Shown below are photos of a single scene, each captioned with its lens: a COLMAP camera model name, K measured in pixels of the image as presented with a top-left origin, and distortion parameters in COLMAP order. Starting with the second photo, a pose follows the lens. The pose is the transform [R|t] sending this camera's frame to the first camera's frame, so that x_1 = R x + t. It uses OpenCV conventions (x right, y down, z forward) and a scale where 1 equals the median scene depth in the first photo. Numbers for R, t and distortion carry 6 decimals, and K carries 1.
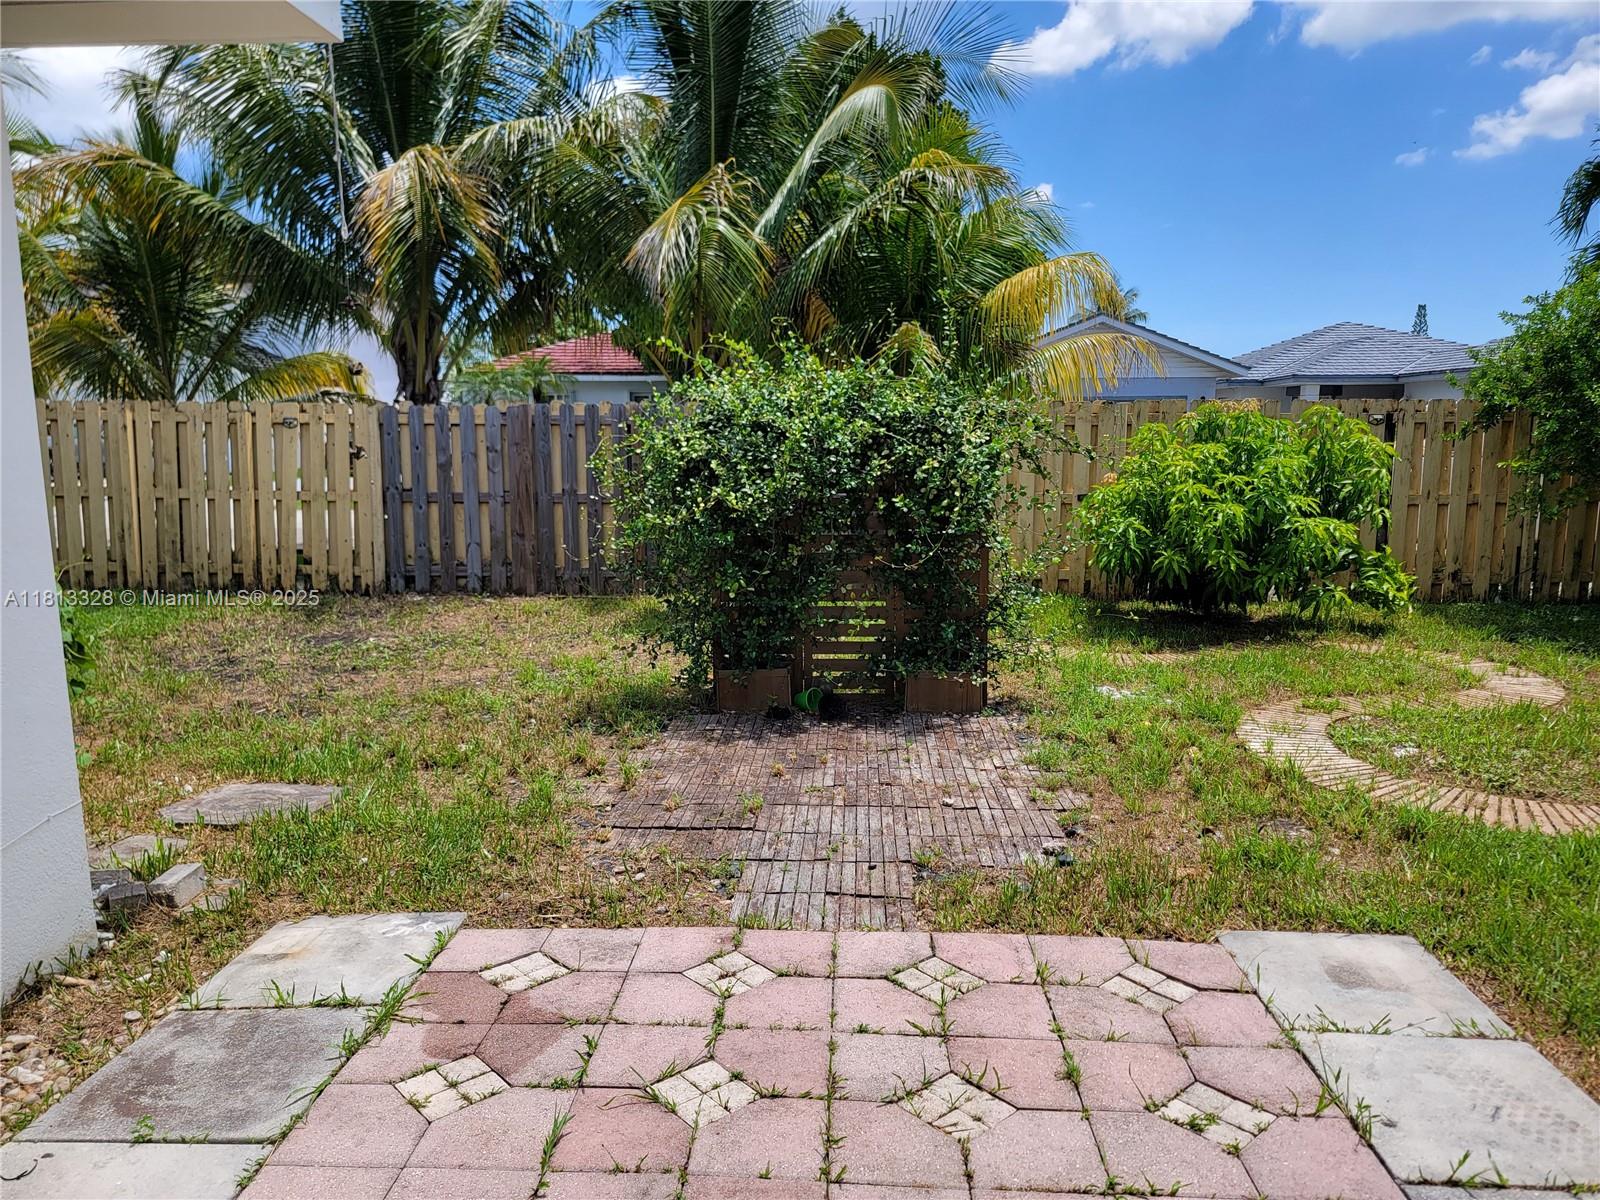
lens RADIAL K [[1107.6, 0, 811.8], [0, 1107.6, 607.7], [0, 0, 1]] dist [0.060938, -0.044684]
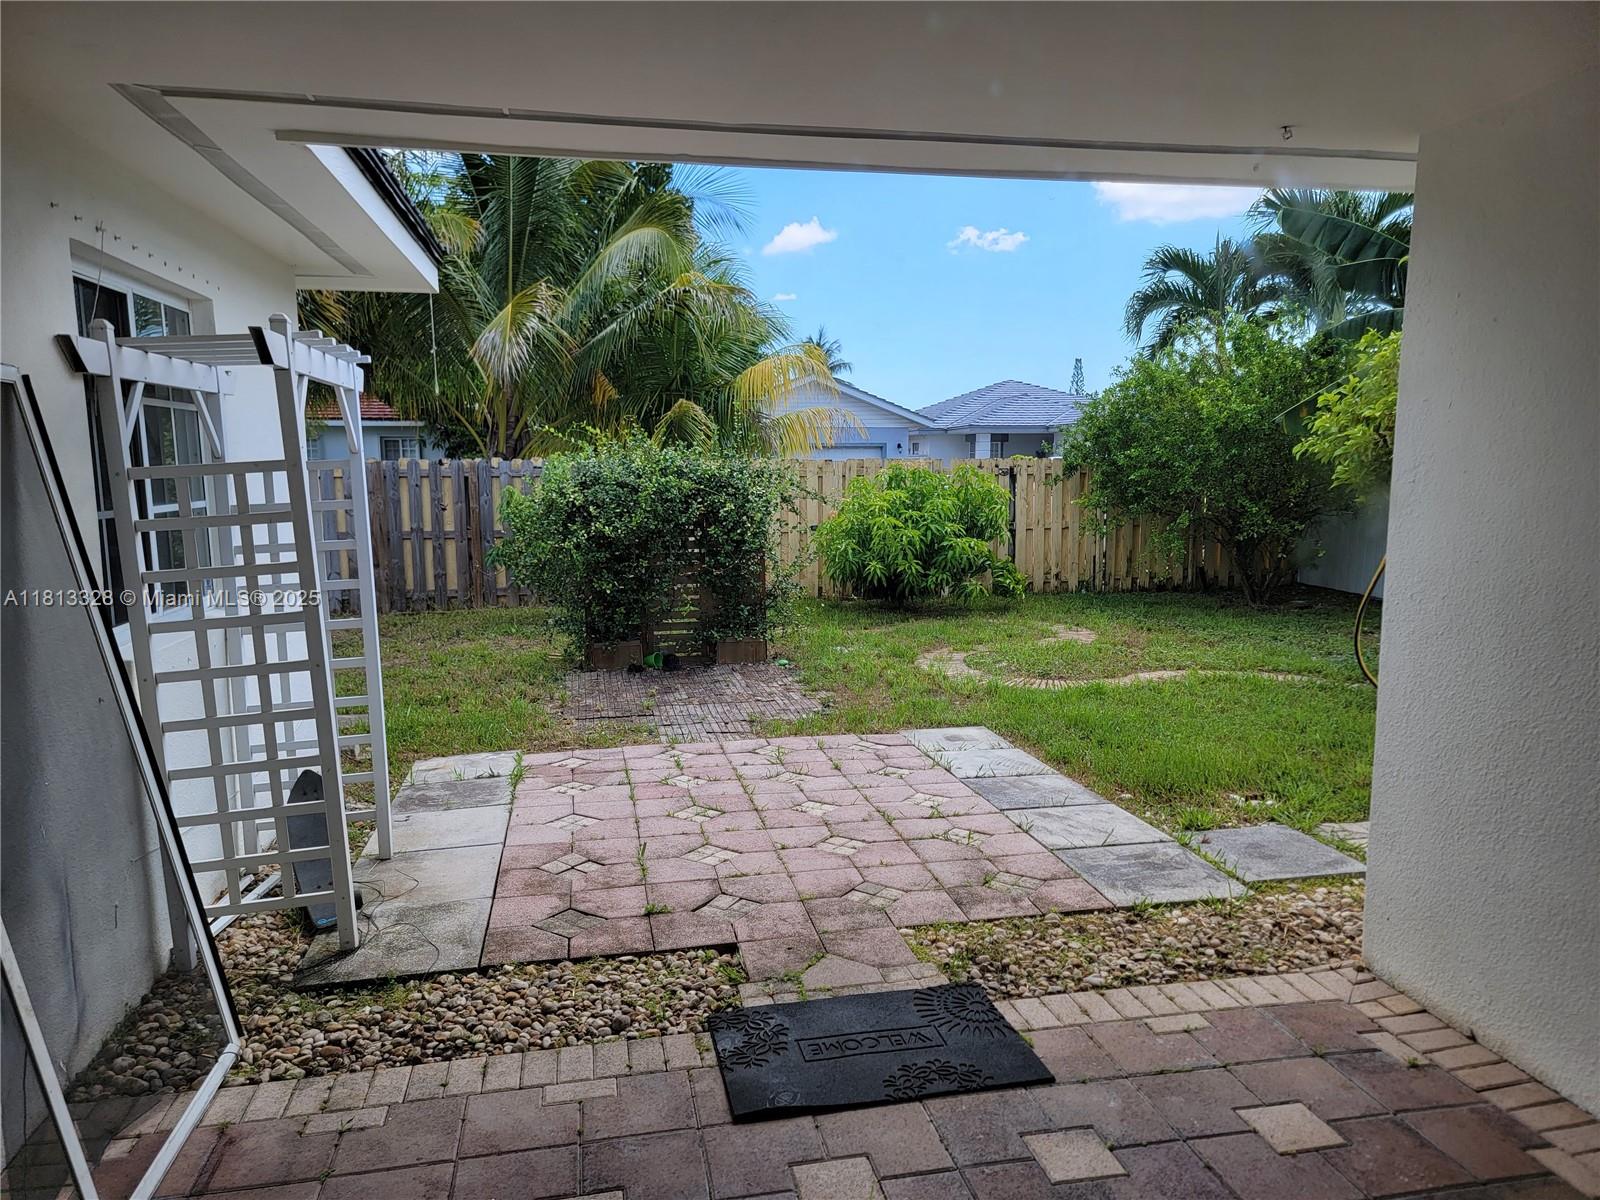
lens RADIAL K [[1107.6, 0, 801.0], [0, 1107.6, 611.8], [0, 0, 1]] dist [0.060938, -0.044684]
pose [[0.971368, -0.035933, 0.234849, -0.162234], [0.042610, 0.998817, -0.023416, 0.060080], [-0.233729, 0.032752, 0.971750, -0.540683]]
